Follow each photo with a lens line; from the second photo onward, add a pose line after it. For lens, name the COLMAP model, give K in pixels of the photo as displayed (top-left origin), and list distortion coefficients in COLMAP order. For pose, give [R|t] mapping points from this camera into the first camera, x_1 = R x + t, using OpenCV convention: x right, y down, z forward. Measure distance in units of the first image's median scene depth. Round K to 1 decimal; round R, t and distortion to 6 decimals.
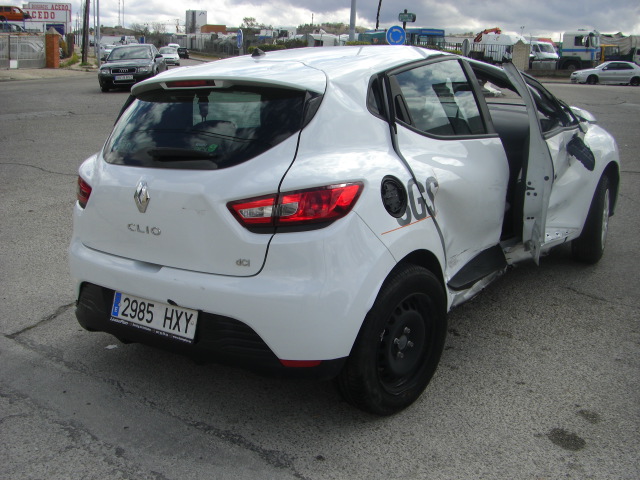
lens RADIAL K [[721.6, 0, 305.8], [0, 721.6, 275.8], [0, 0, 1]] dist [-0.168370, 0.069511]
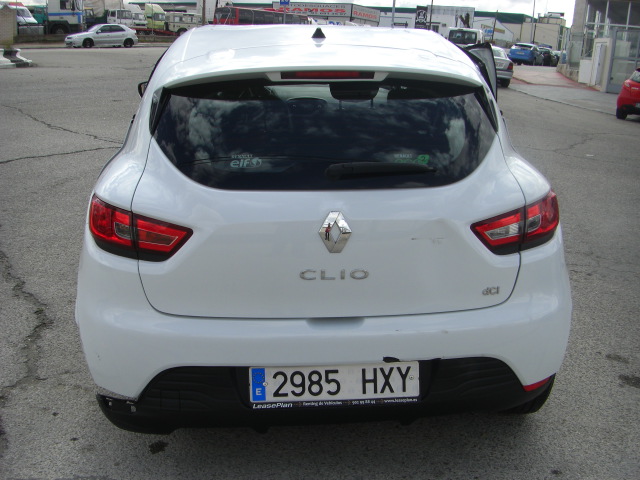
lens RADIAL K [[721.6, 0, 305.8], [0, 721.6, 275.8], [0, 0, 1]] dist [-0.168370, 0.069511]
pose [[0.746556, -0.191237, 0.637247, -0.699782], [0.159378, 0.981317, 0.107775, -0.144352], [-0.645951, 0.021104, 0.763087, 0.432576]]
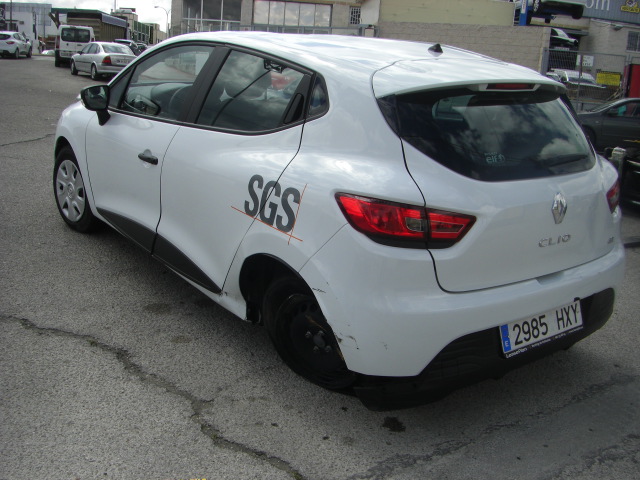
lens RADIAL K [[721.6, 0, 305.8], [0, 721.6, 275.8], [0, 0, 1]] dist [-0.168370, 0.069511]
pose [[0.265319, -0.275556, 0.923945, -1.174045], [0.218421, 0.950554, 0.220770, -0.294842], [-0.939094, 0.143234, 0.312387, 0.988520]]
